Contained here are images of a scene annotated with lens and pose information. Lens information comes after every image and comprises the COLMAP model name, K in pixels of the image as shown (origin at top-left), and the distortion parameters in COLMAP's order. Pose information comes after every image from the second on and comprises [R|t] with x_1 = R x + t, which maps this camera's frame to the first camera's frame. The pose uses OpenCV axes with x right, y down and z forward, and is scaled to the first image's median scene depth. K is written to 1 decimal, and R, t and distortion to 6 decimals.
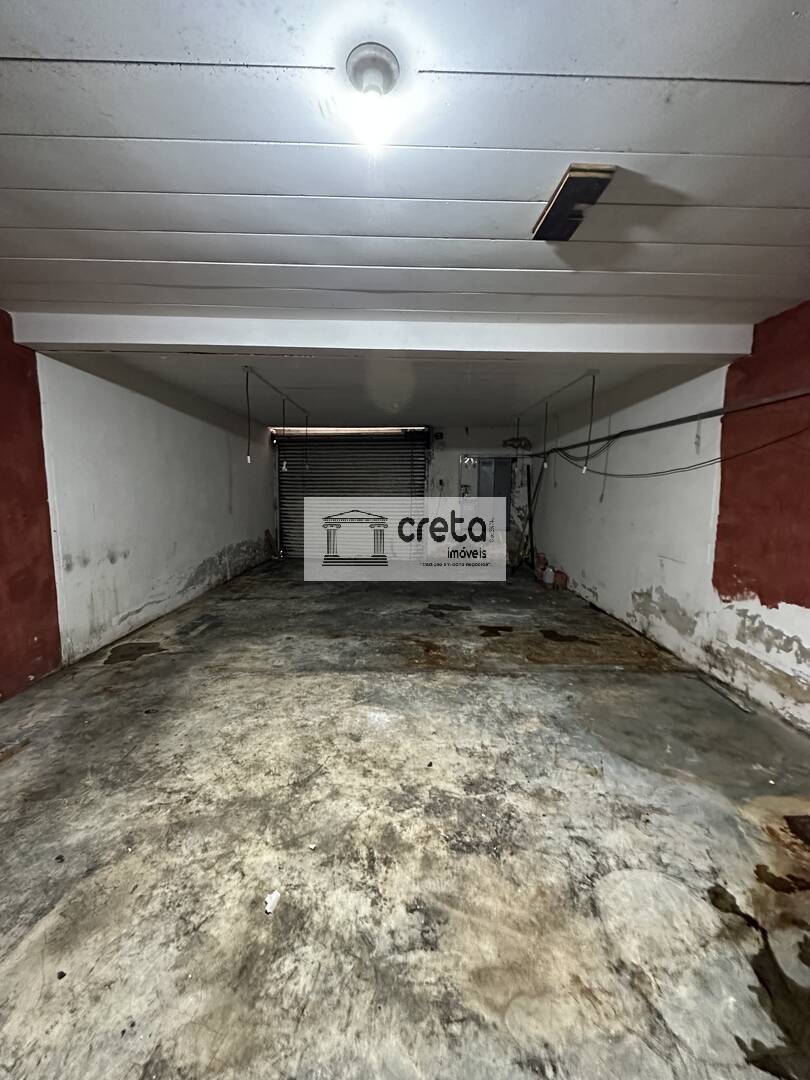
lens RADIAL K [[432.3, 0, 406.4], [0, 432.3, 536.7], [0, 0, 1]] dist [0.000501, -0.000090]
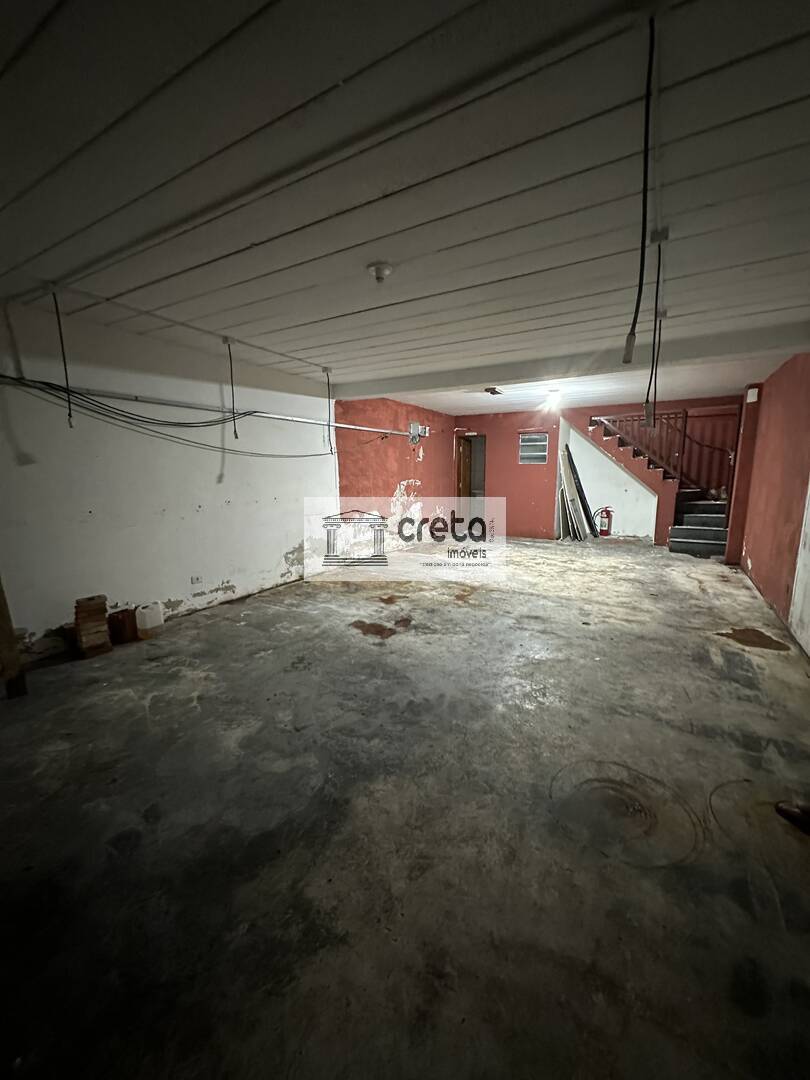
lens RADIAL K [[432.3, 0, 404.3], [0, 432.3, 540.5], [0, 0, 1]] dist [0.000501, -0.000090]
pose [[-0.855811, -0.090325, 0.509342, -0.443913], [0.054233, 0.963544, 0.261996, -0.247864], [-0.514438, 0.251842, -0.819713, 2.179718]]
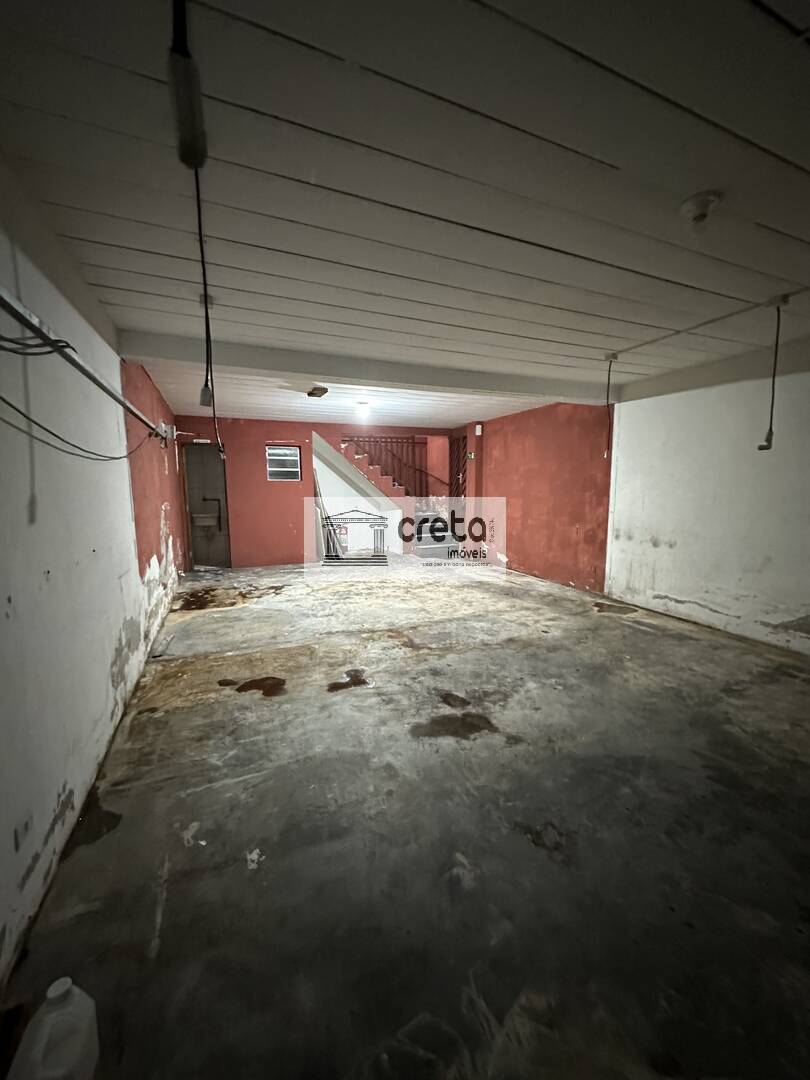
lens RADIAL K [[432.3, 0, 407.3], [0, 432.3, 540.8], [0, 0, 1]] dist [0.000501, -0.000090]
pose [[-0.924298, 0.042942, -0.379248, 0.453494], [-0.047150, 0.973192, 0.225107, -0.209445], [0.378748, 0.225948, -0.897495, 1.936728]]
